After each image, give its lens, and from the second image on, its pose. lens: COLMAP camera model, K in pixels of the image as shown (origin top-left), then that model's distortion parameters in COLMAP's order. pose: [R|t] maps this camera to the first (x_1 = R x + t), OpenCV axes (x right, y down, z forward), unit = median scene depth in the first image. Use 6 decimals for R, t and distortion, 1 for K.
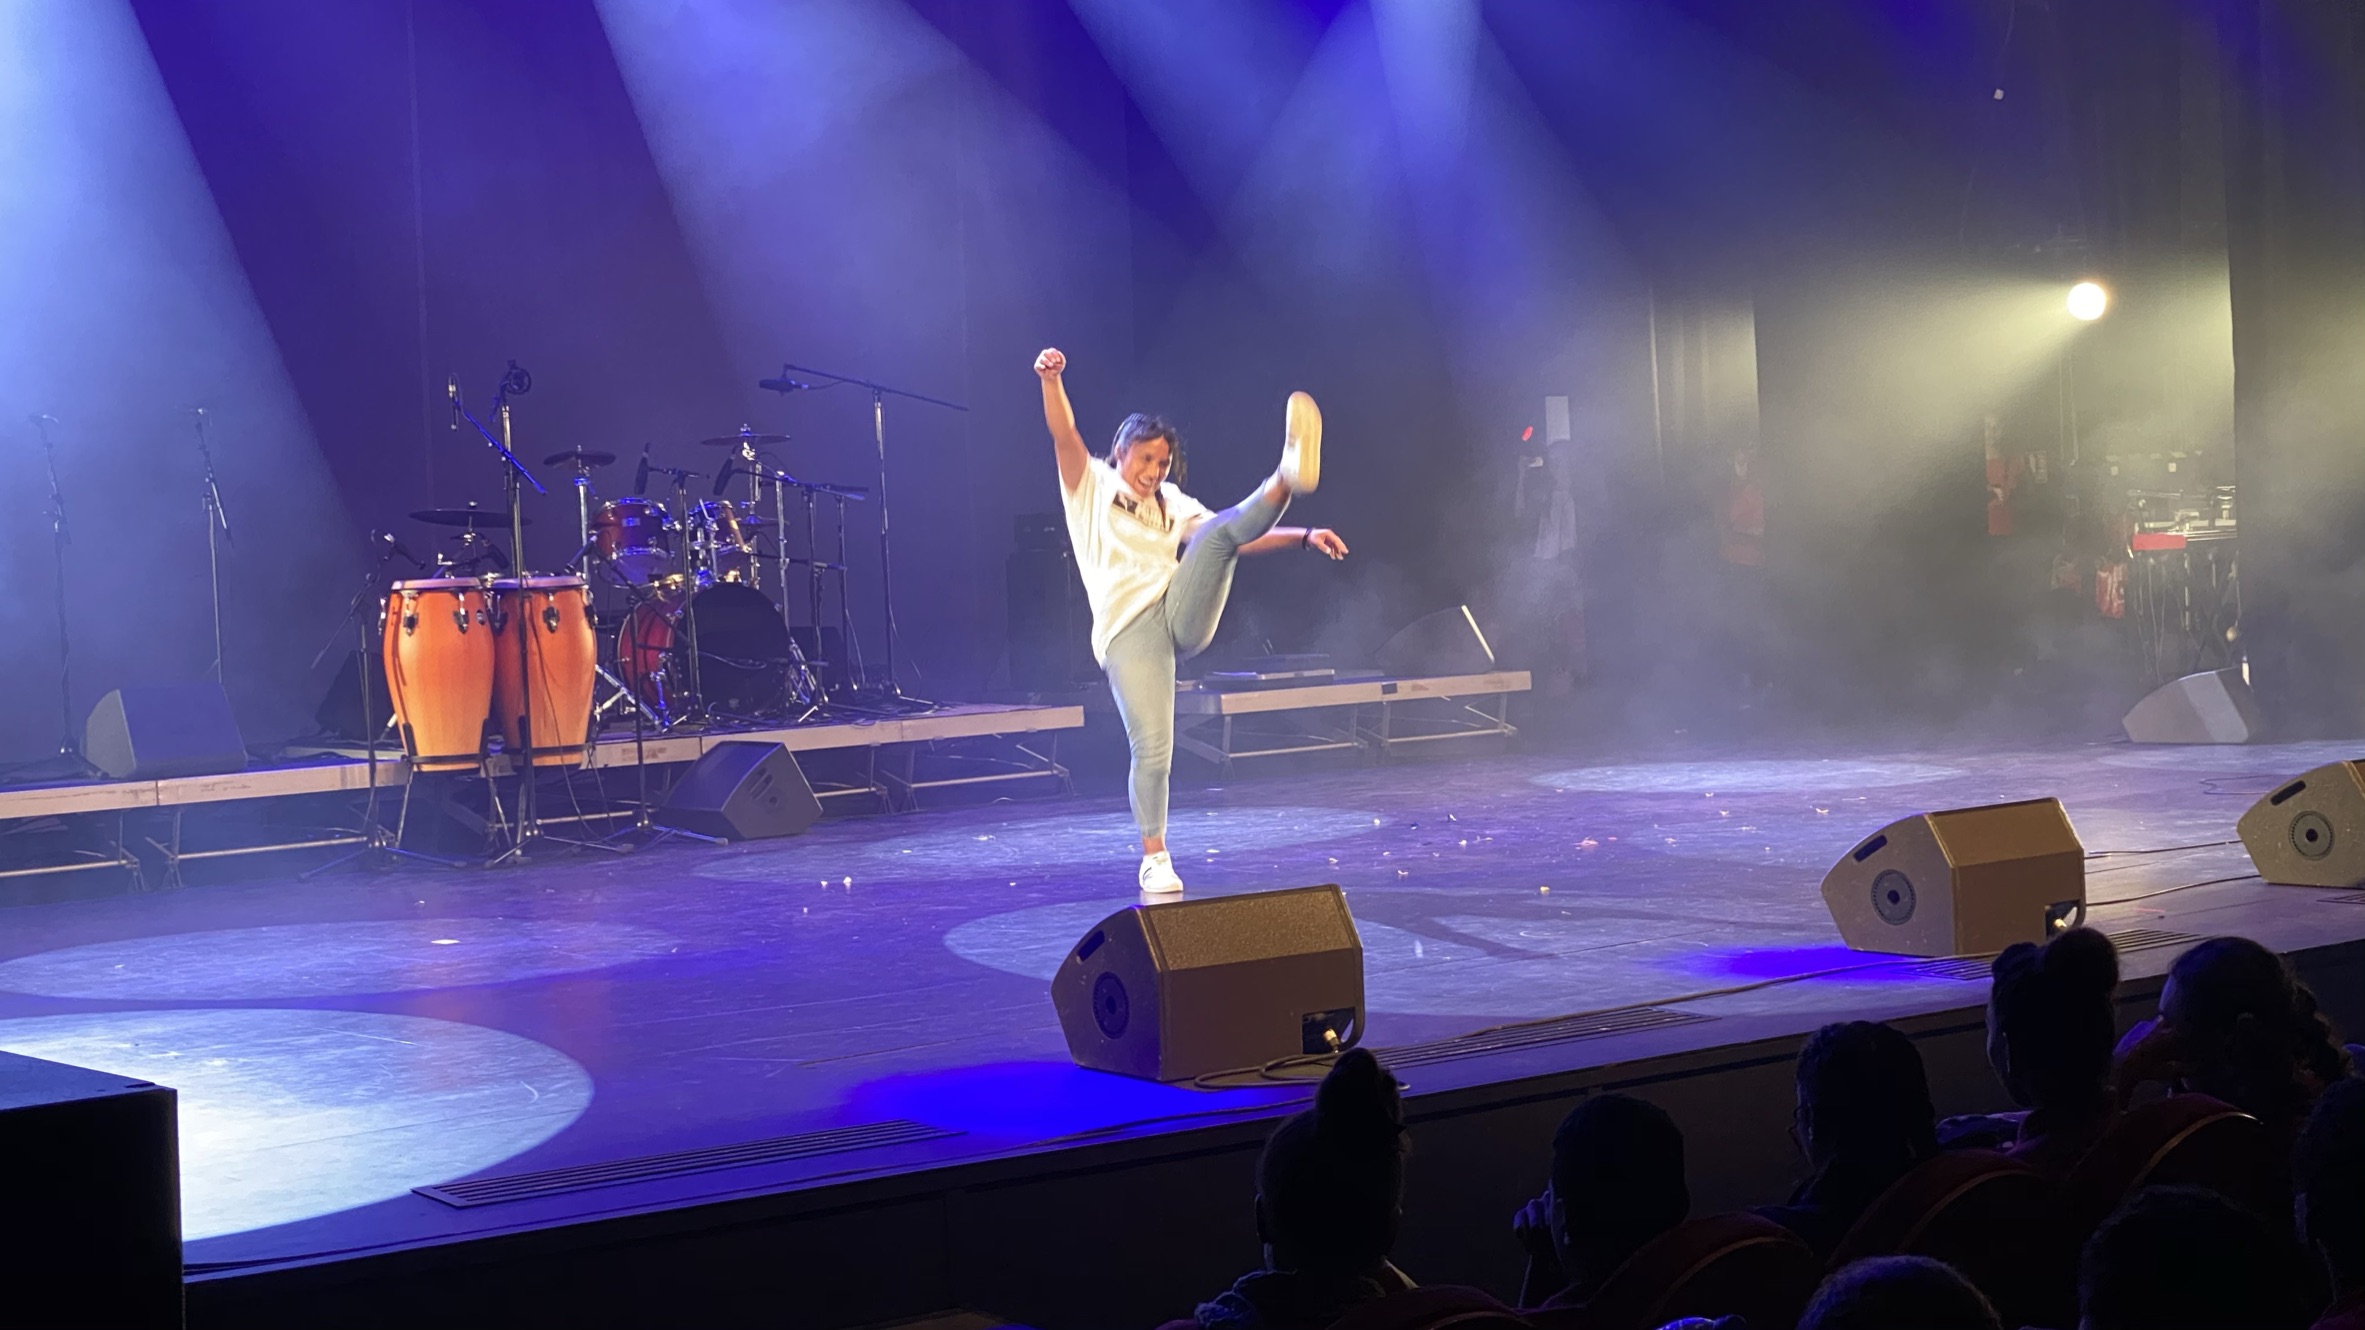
lens RADIAL K [[3585.1, 0, 1201.4], [0, 3585.1, 655.9], [0, 0, 1]] dist [0.115087, -0.111355]
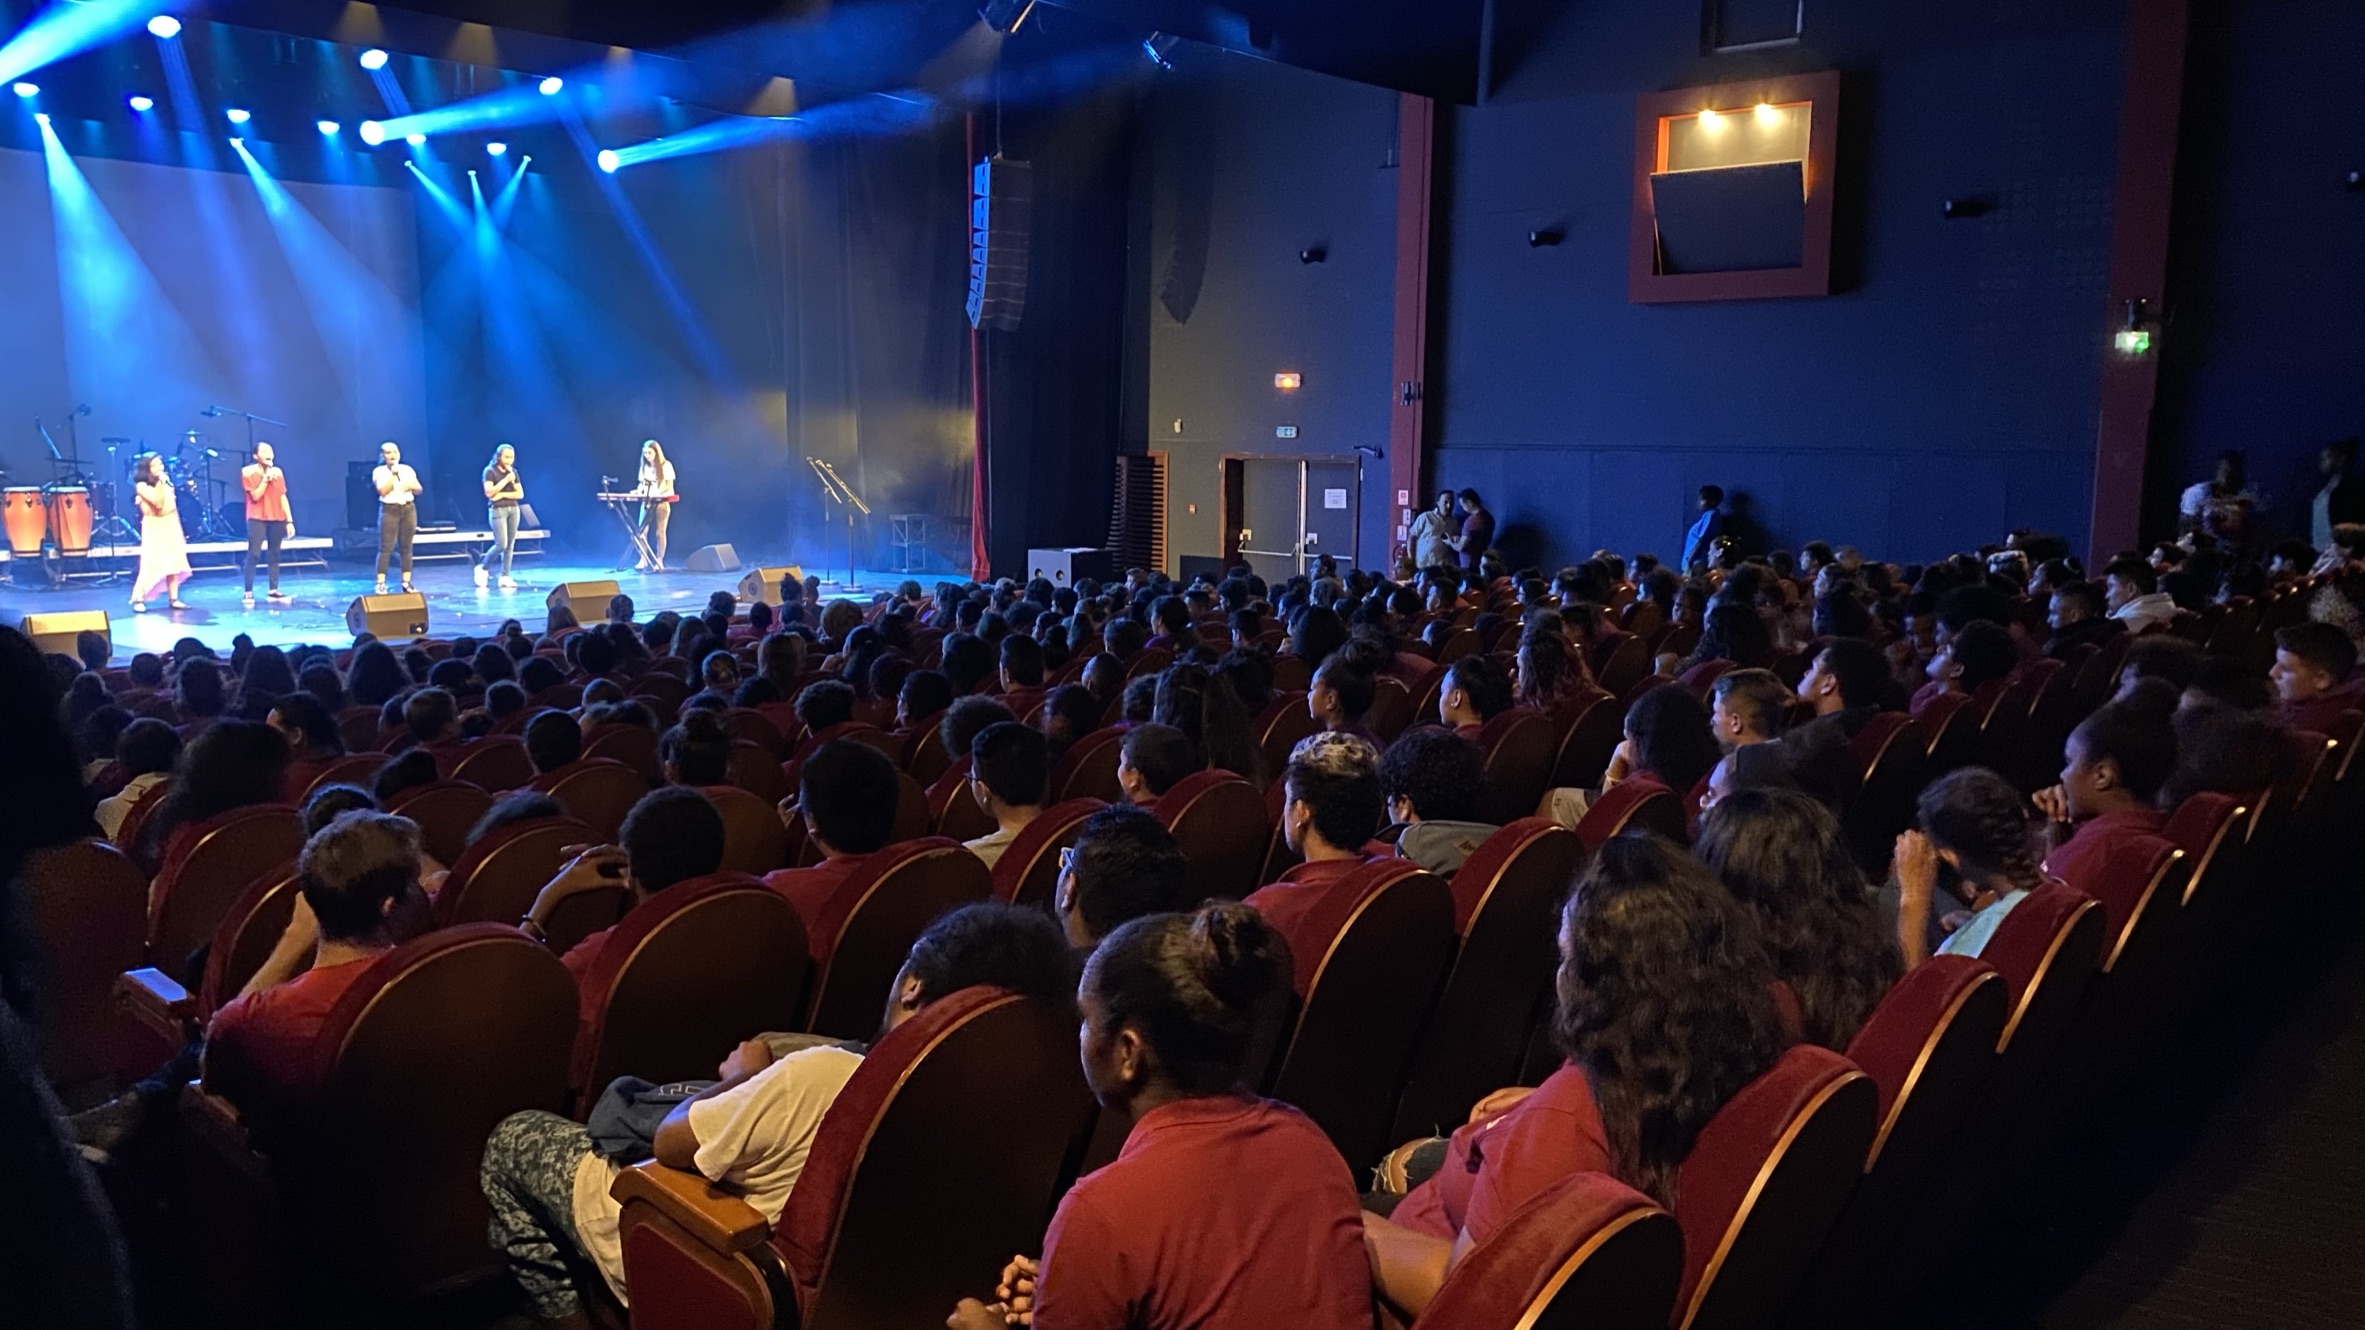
lens RADIAL K [[1863.9, 0, 1182.5], [0, 1863.9, 671.5], [0, 0, 1]] dist [0.034651, 0.003516]
pose [[0.990330, 0.030788, 0.135274, 0.471138], [-0.044404, 0.994114, 0.098822, -0.062401], [-0.131435, -0.103873, 0.985868, -0.560313]]
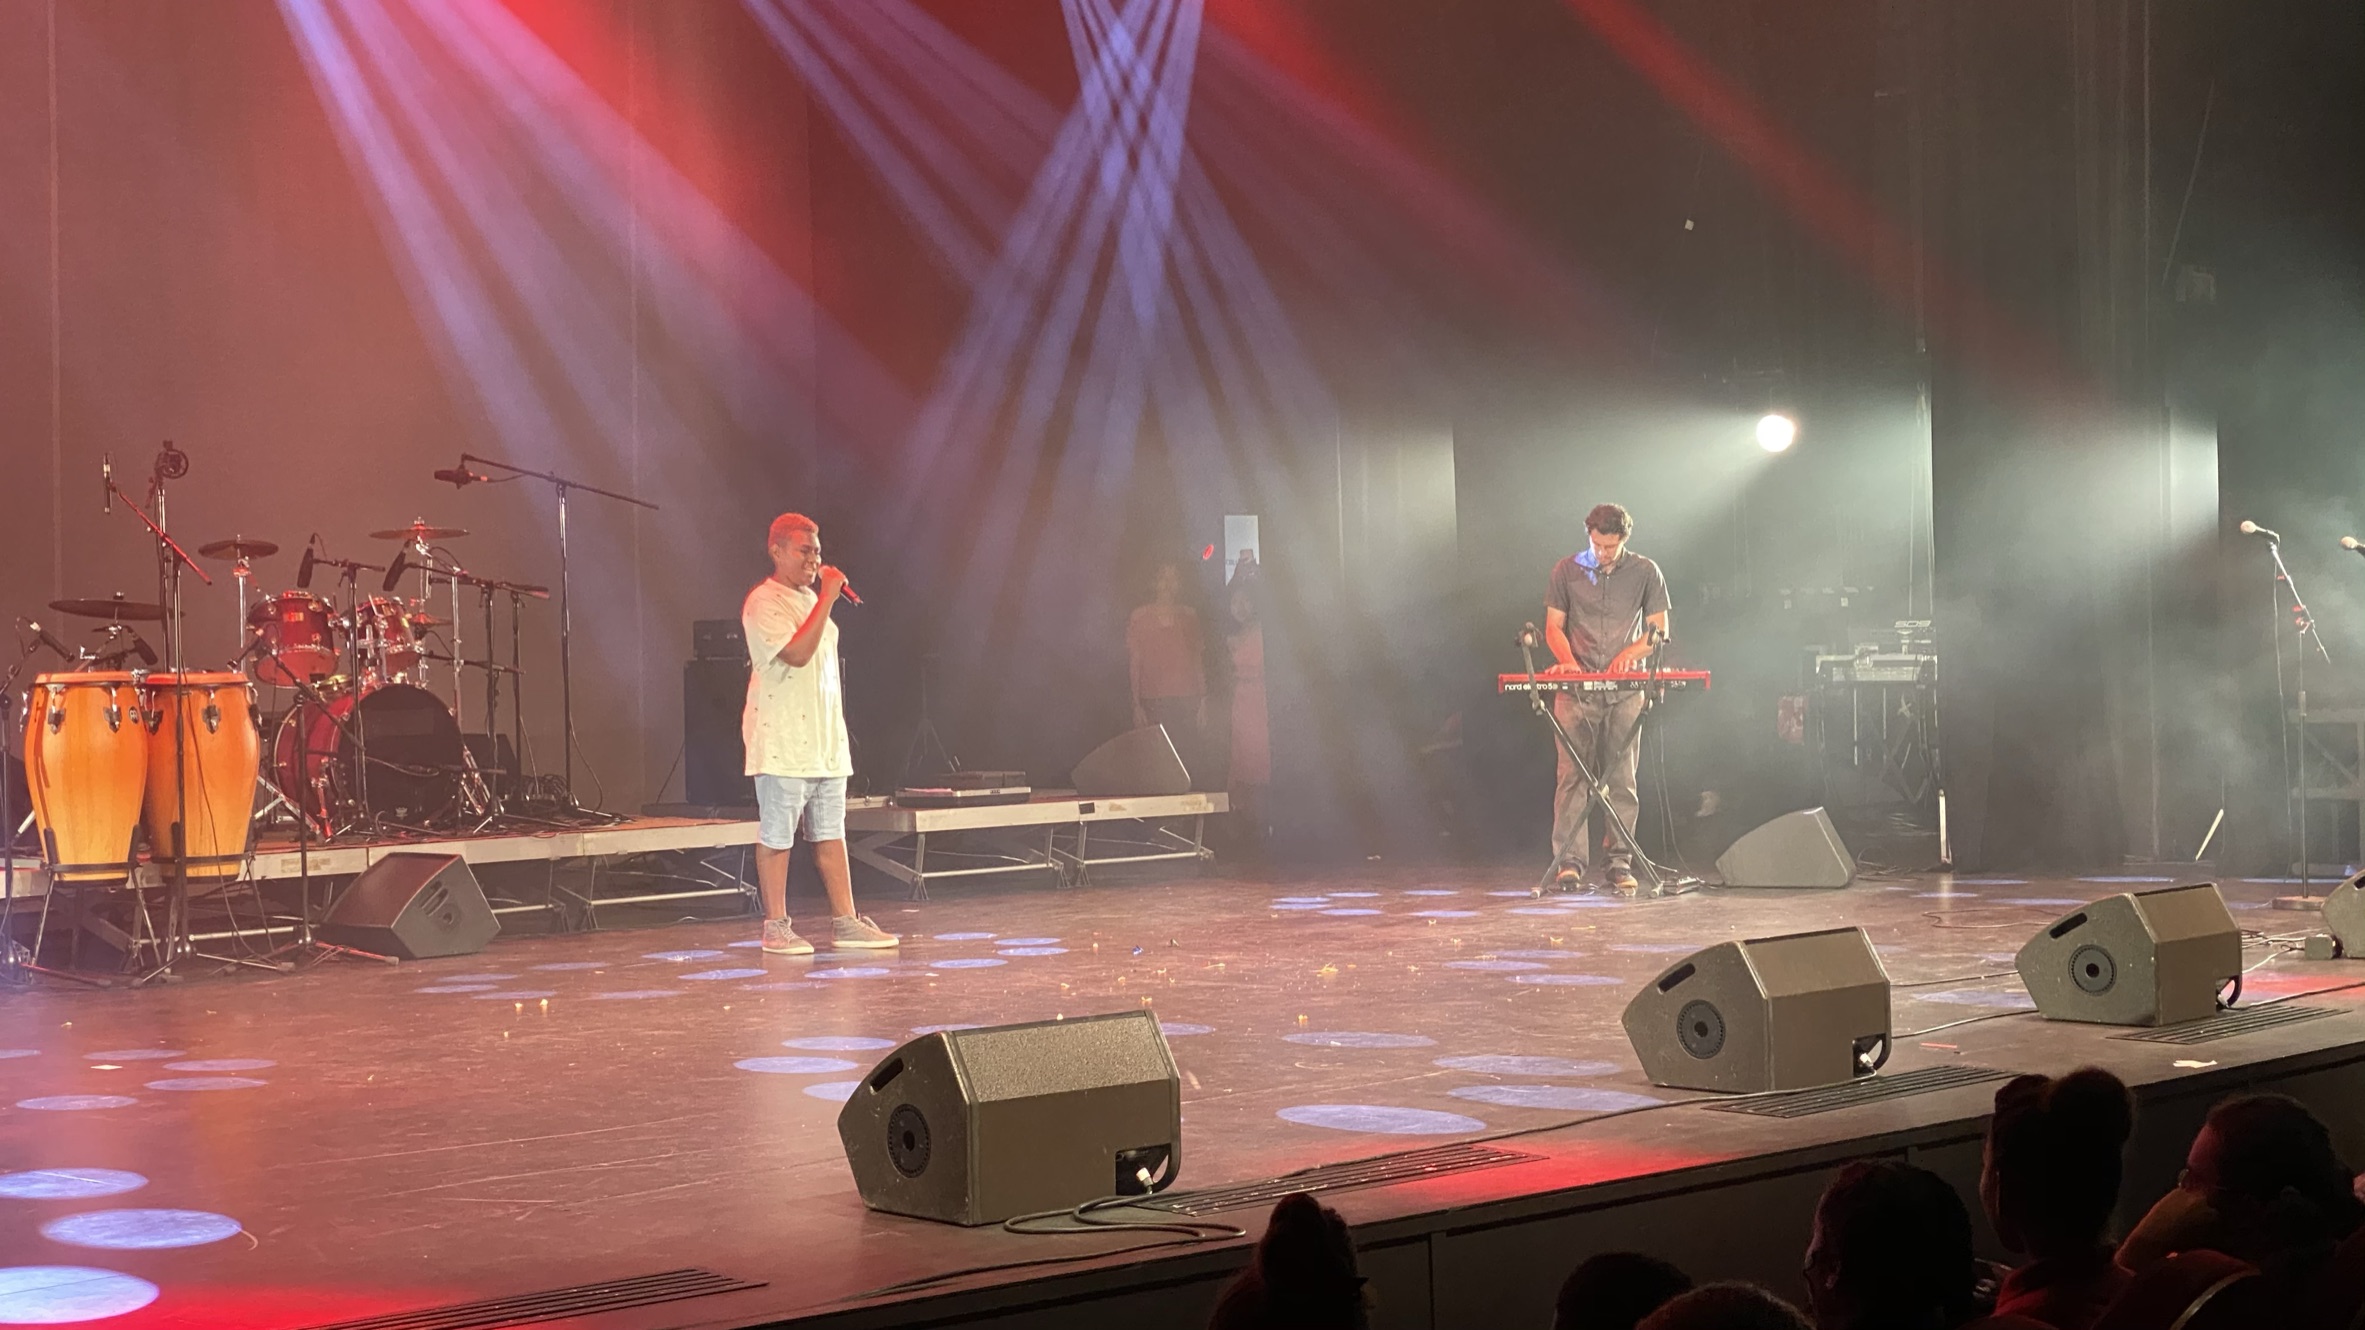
lens RADIAL K [[3585.1, 0, 1201.4], [0, 3585.1, 655.9], [0, 0, 1]] dist [0.115087, -0.111355]
pose [[0.993653, 0.020412, 0.110622, -0.030057], [-0.016450, 0.999194, -0.036610, 0.003600], [-0.111280, 0.034558, 0.993188, 0.044942]]
